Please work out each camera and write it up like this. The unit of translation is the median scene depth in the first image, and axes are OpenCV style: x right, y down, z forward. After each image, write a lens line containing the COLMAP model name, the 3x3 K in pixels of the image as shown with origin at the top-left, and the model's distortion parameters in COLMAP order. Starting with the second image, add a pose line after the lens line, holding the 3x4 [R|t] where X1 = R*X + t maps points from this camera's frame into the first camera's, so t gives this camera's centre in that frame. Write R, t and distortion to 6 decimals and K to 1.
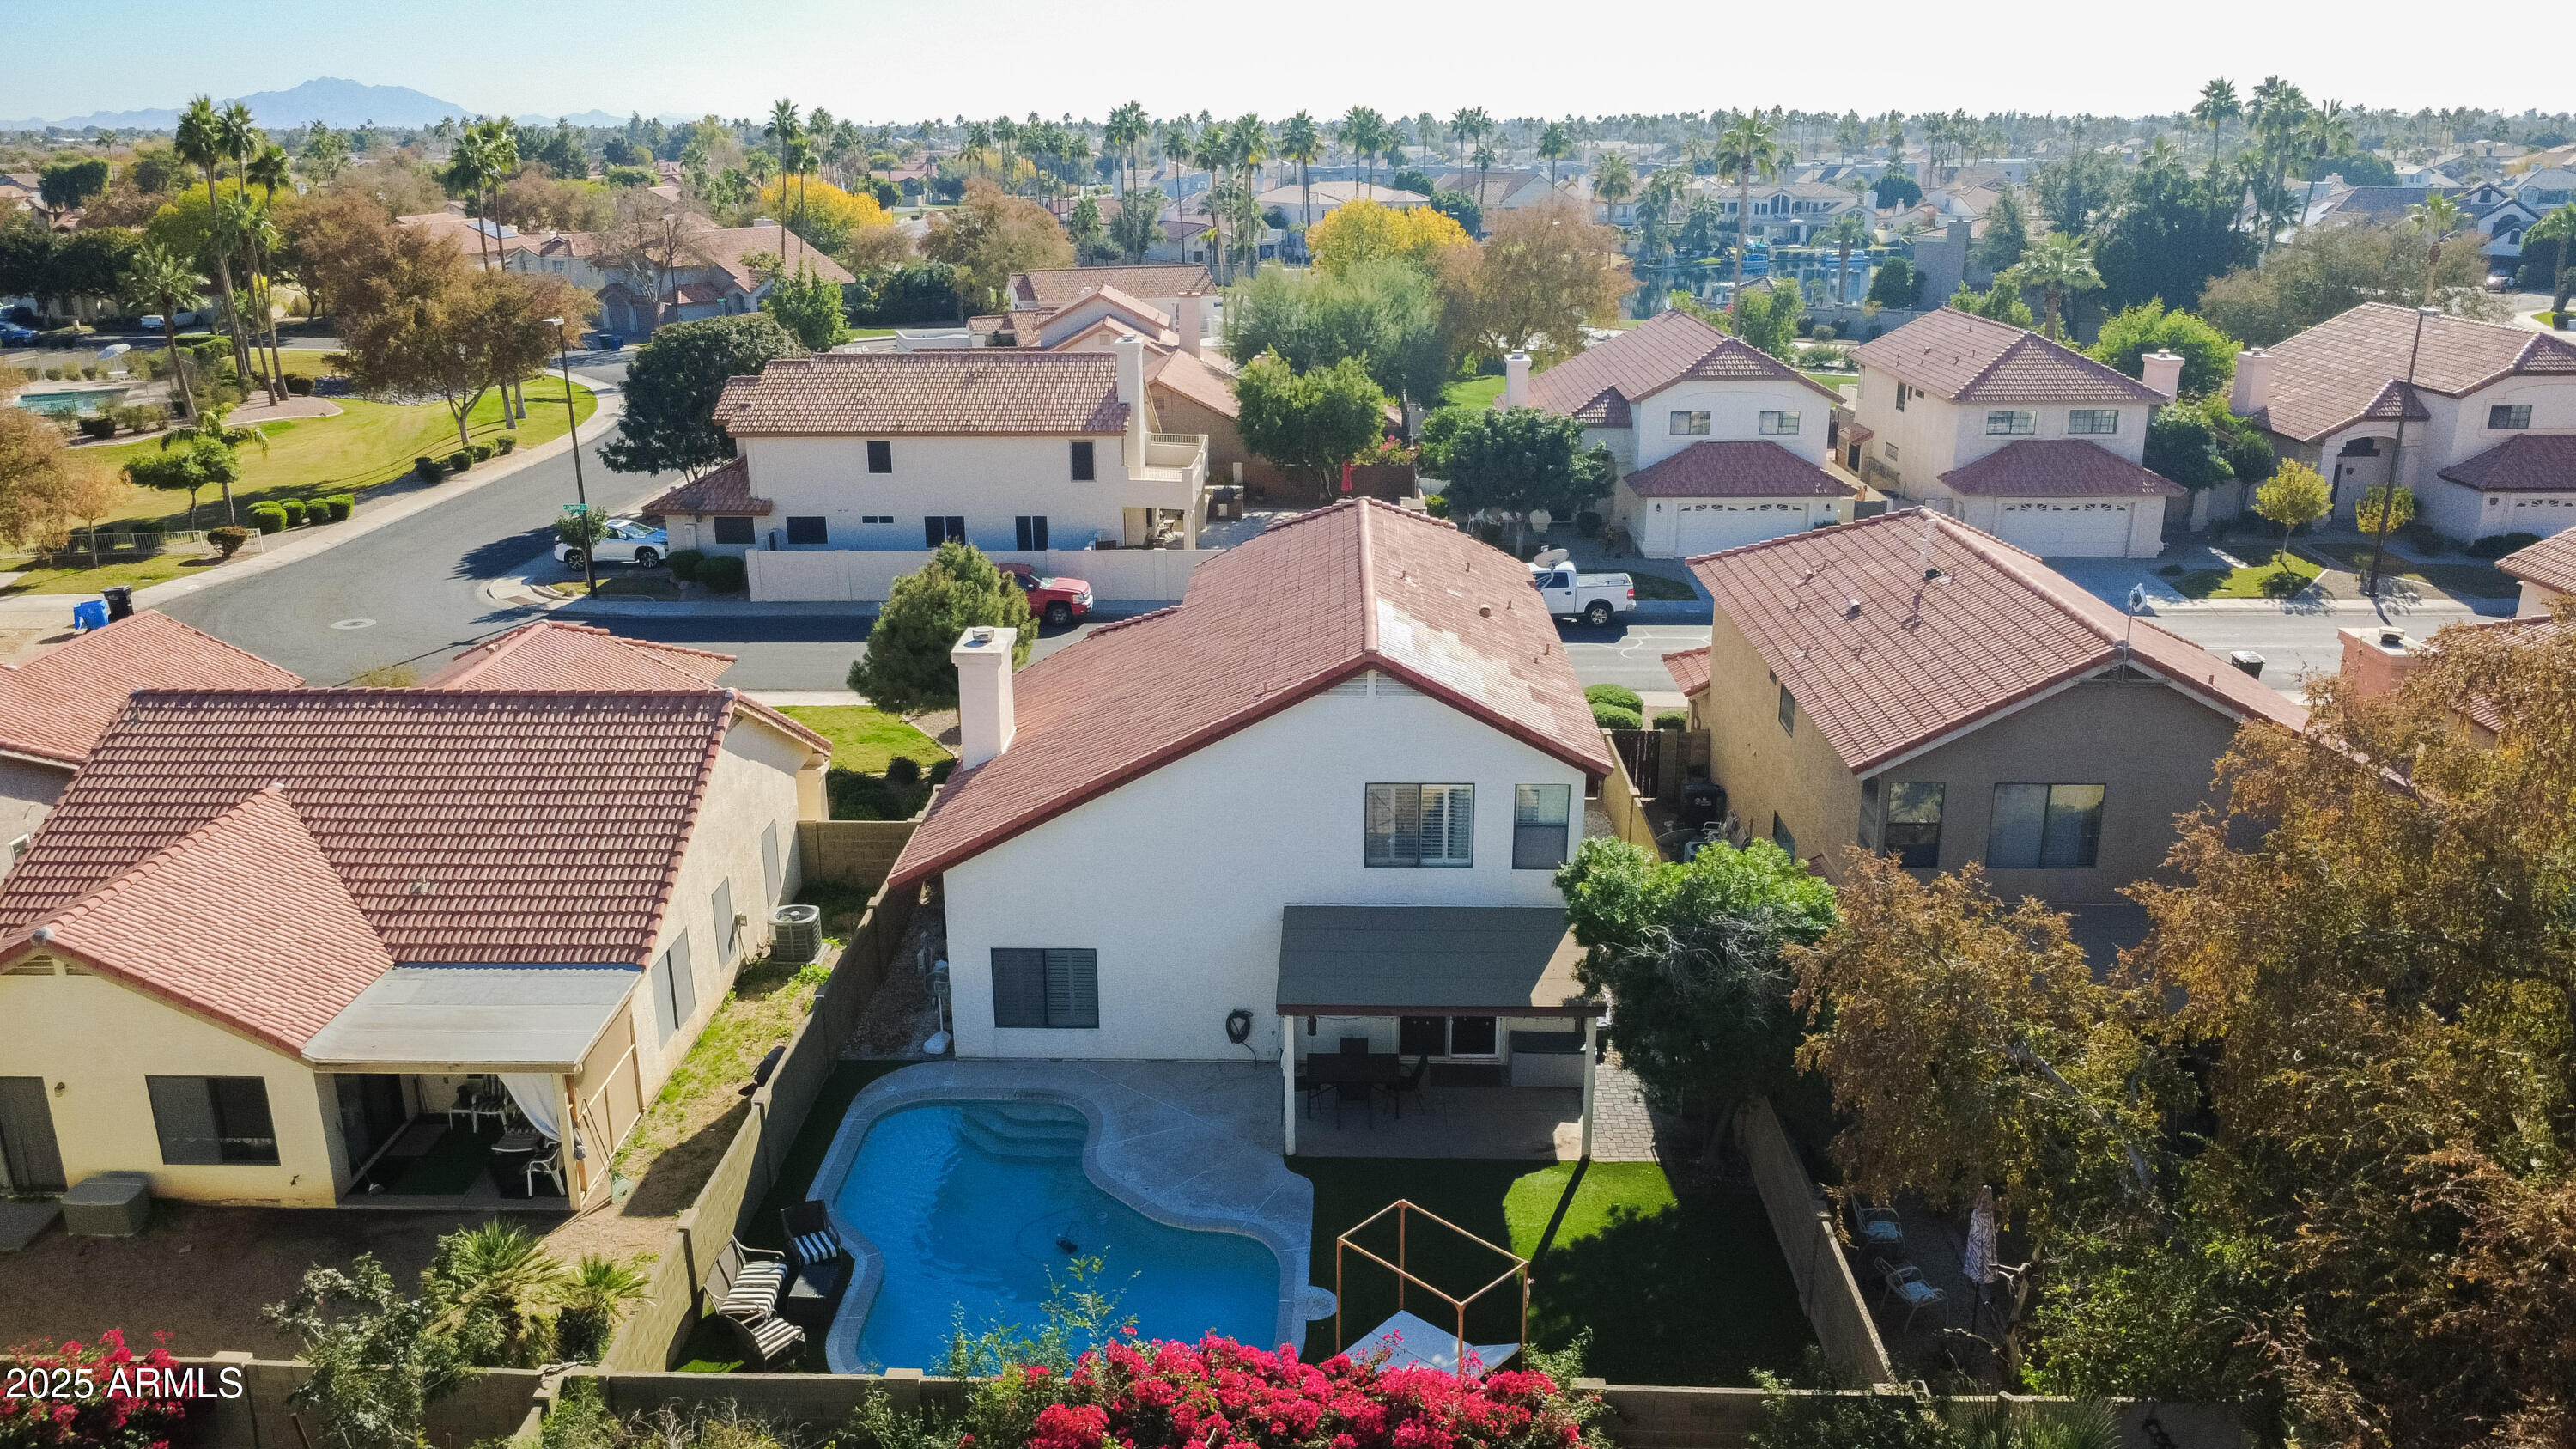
lens RADIAL K [[1875.9, 0, 1285.8], [0, 1875.9, 730.4], [0, 0, 1]] dist [-0.000642, -0.004706]
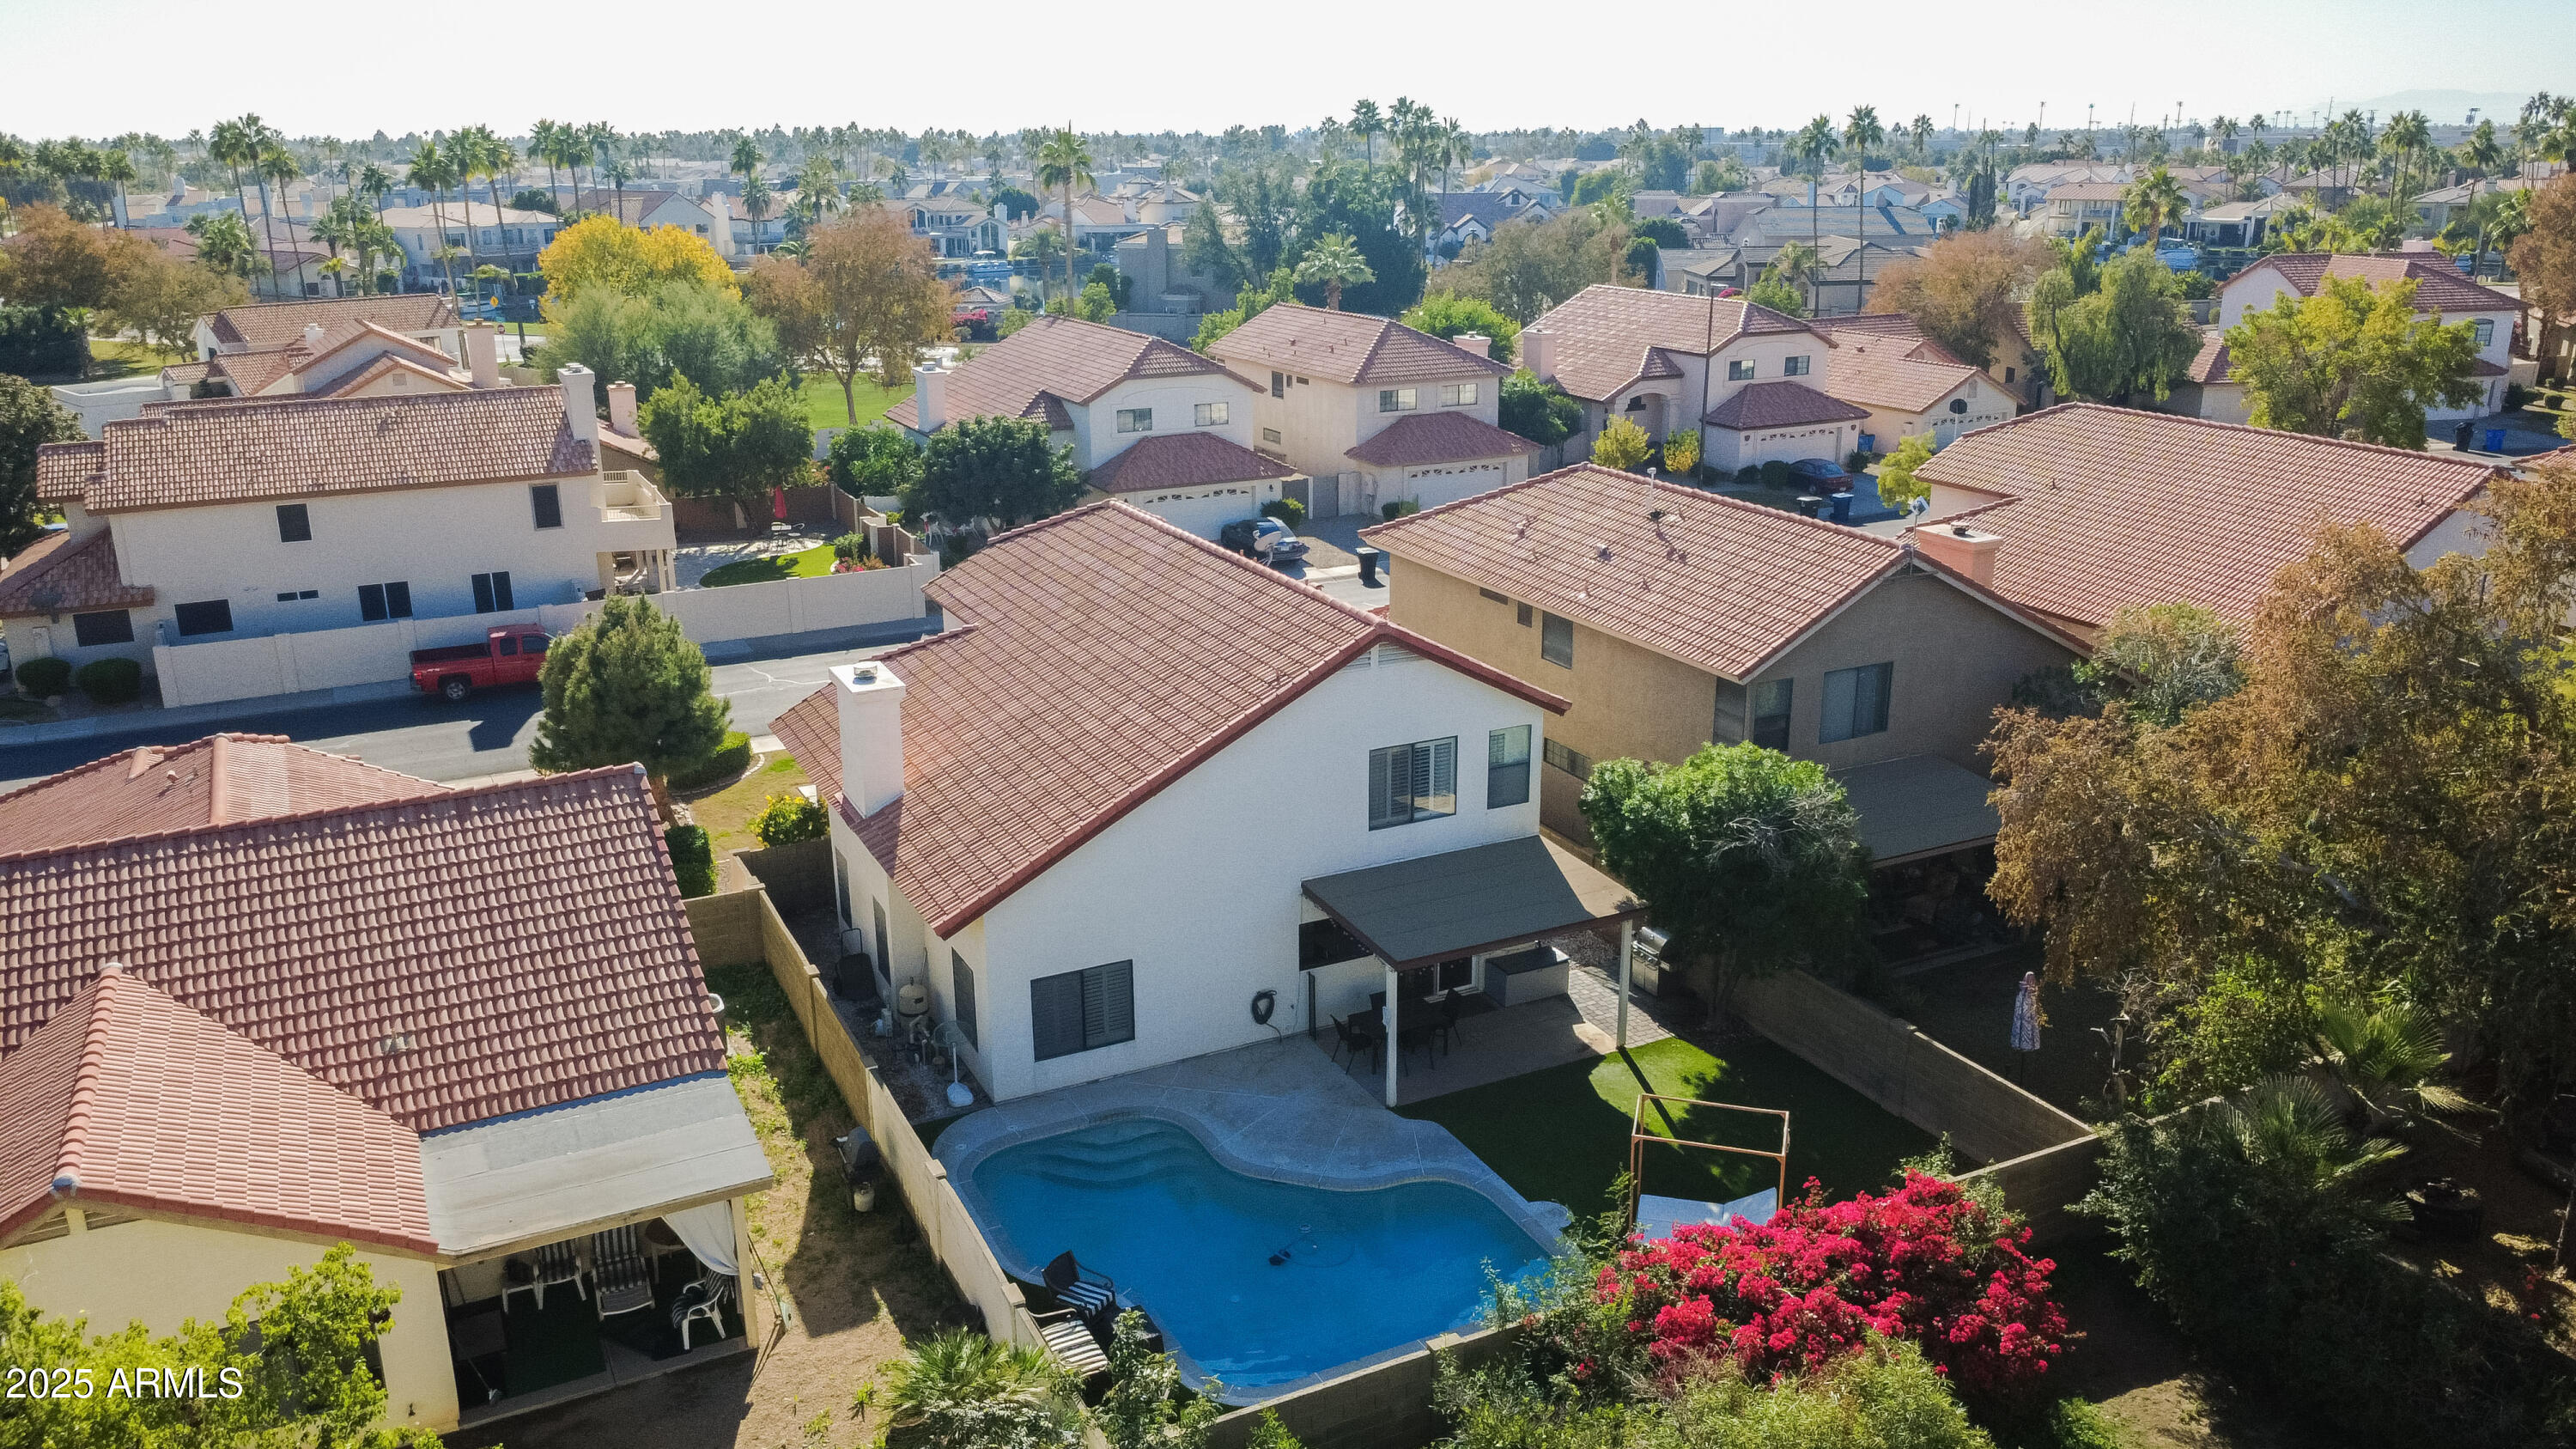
lens RADIAL K [[1875.9, 0, 1285.8], [0, 1875.9, 730.4], [0, 0, 1]] dist [-0.000642, -0.004706]
pose [[0.880566, -0.142769, 0.451907, -0.219236], [0.146584, 0.988836, 0.026773, -0.008444], [-0.450684, 0.042667, 0.891663, 0.035385]]
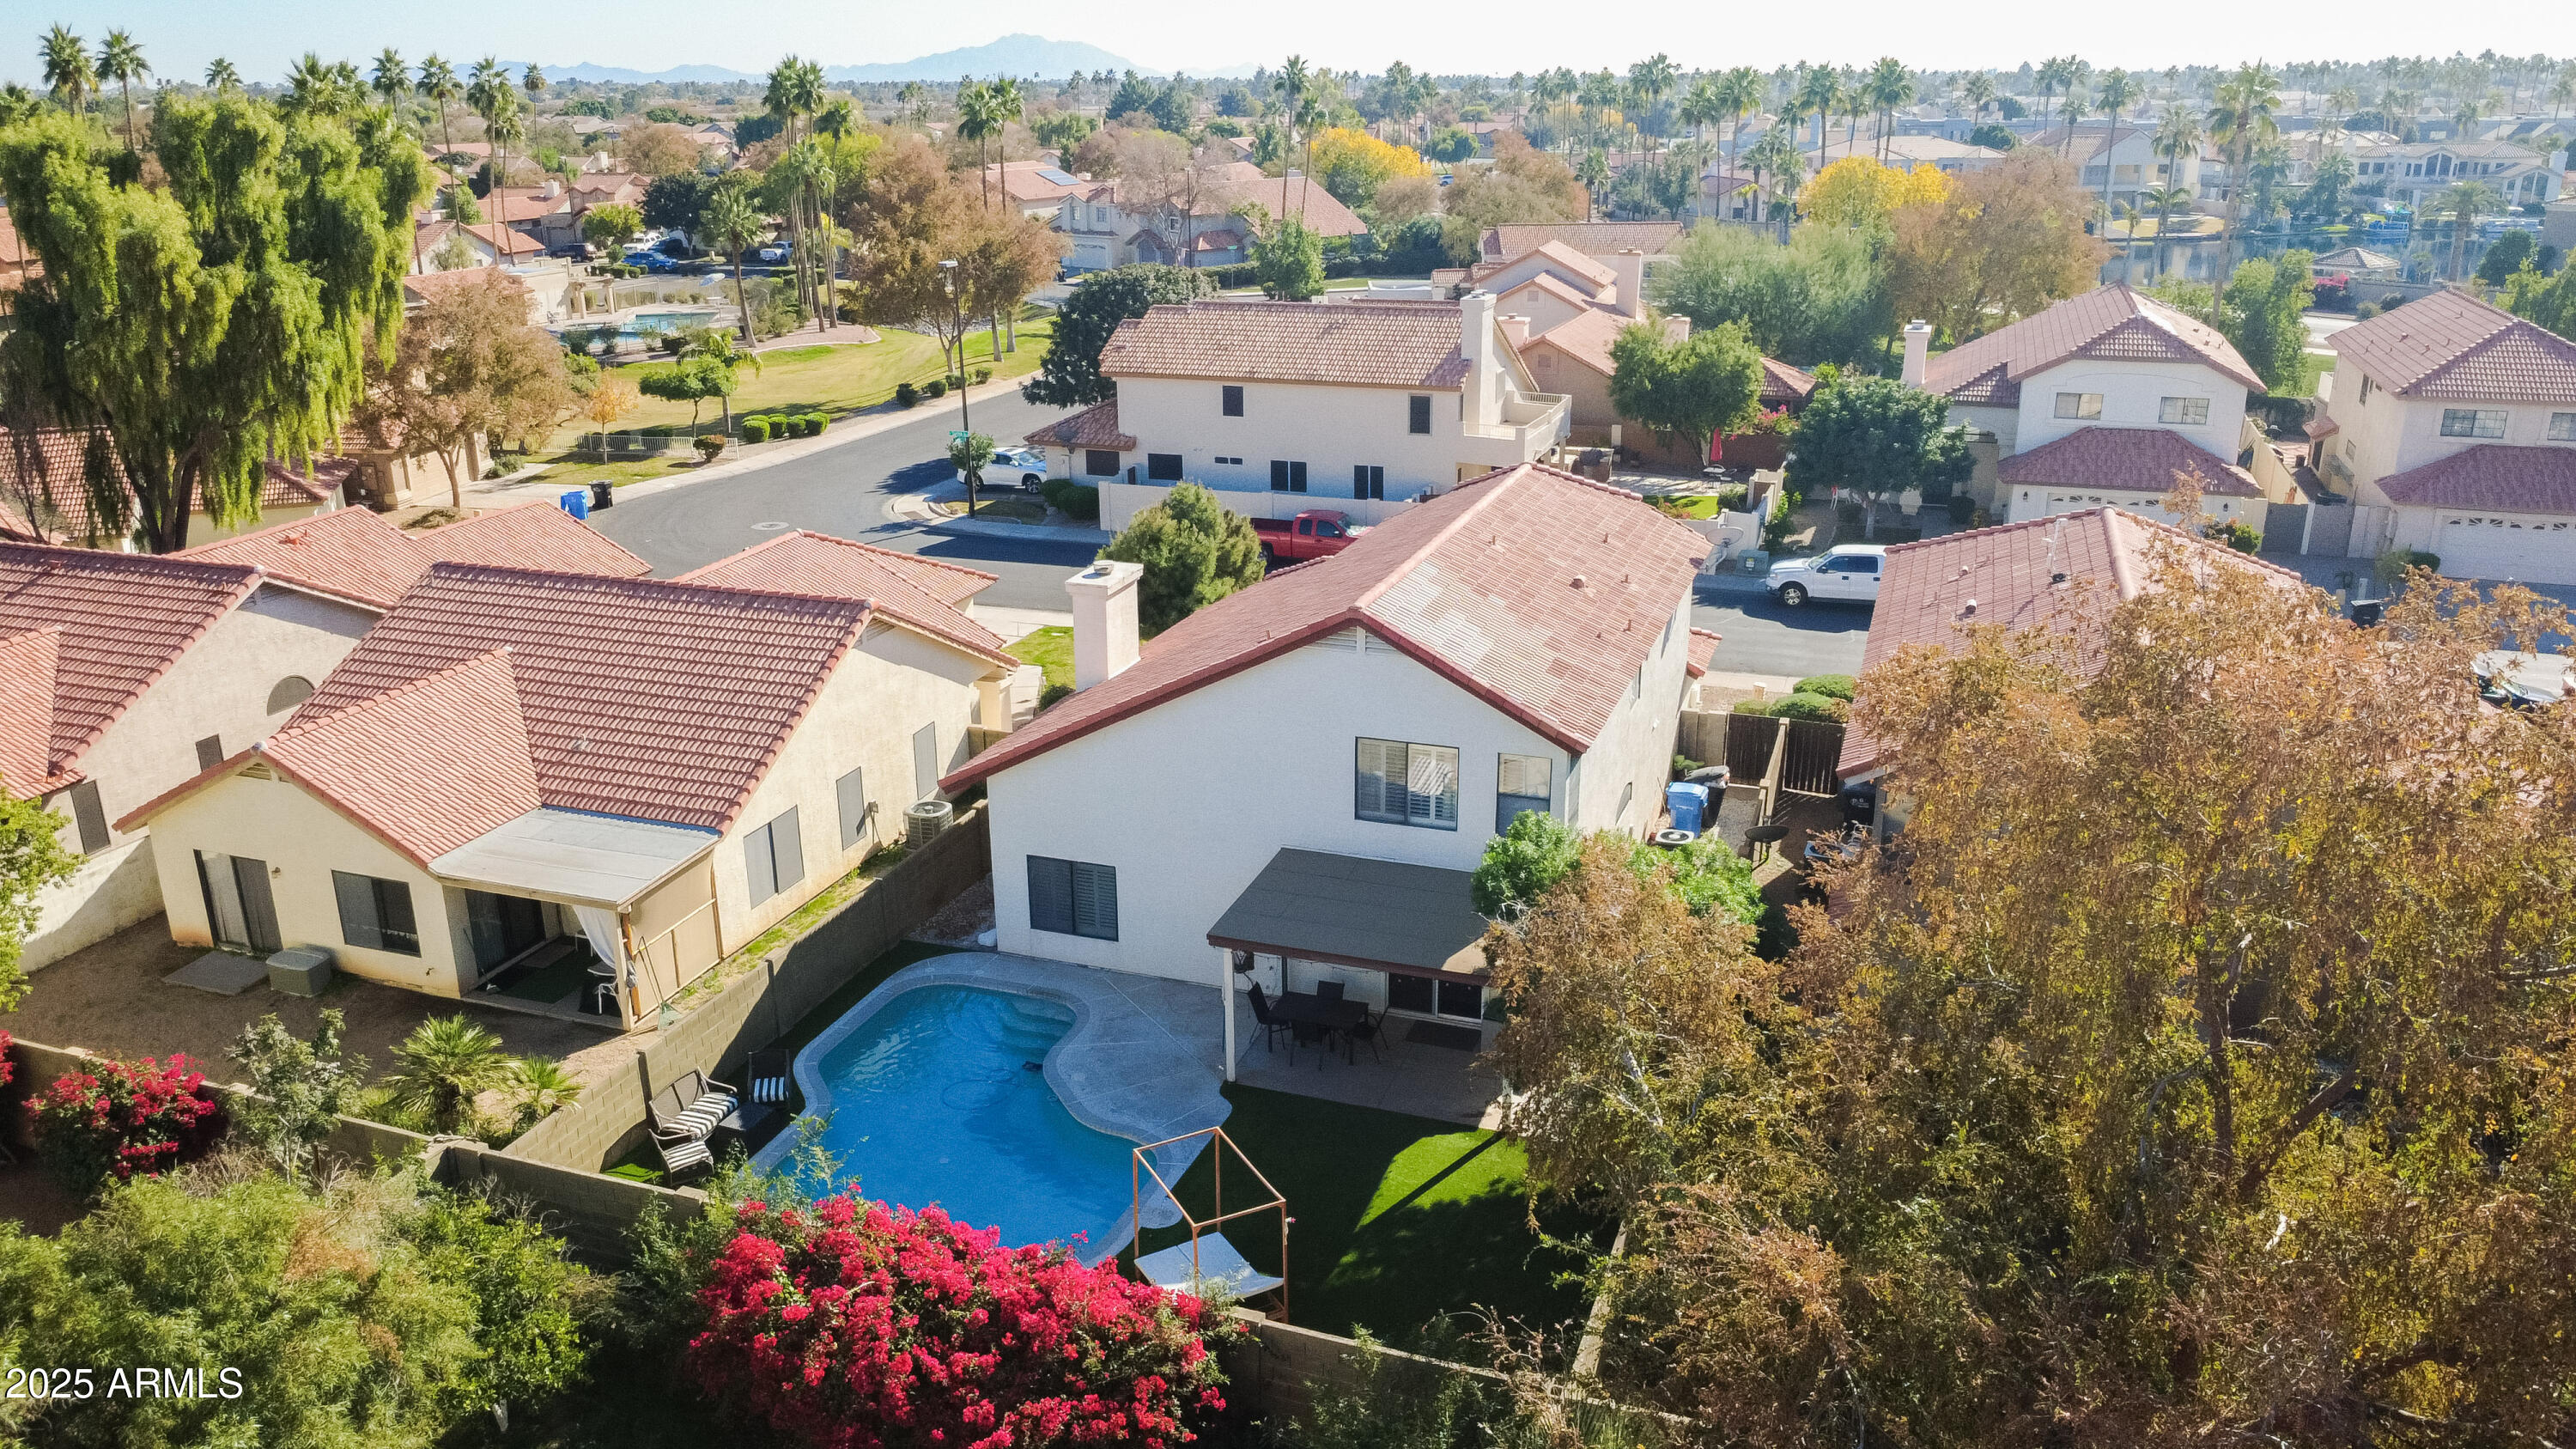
lens RADIAL K [[1879.8, 0, 1288.0], [0, 1879.8, 724.5], [0, 0, 1]] dist [0.001651, -0.002385]
pose [[0.949749, 0.098458, -0.297126, 0.143741], [-0.092426, 0.995128, 0.034318, -0.004707], [0.299057, -0.005131, 0.954221, 0.004368]]
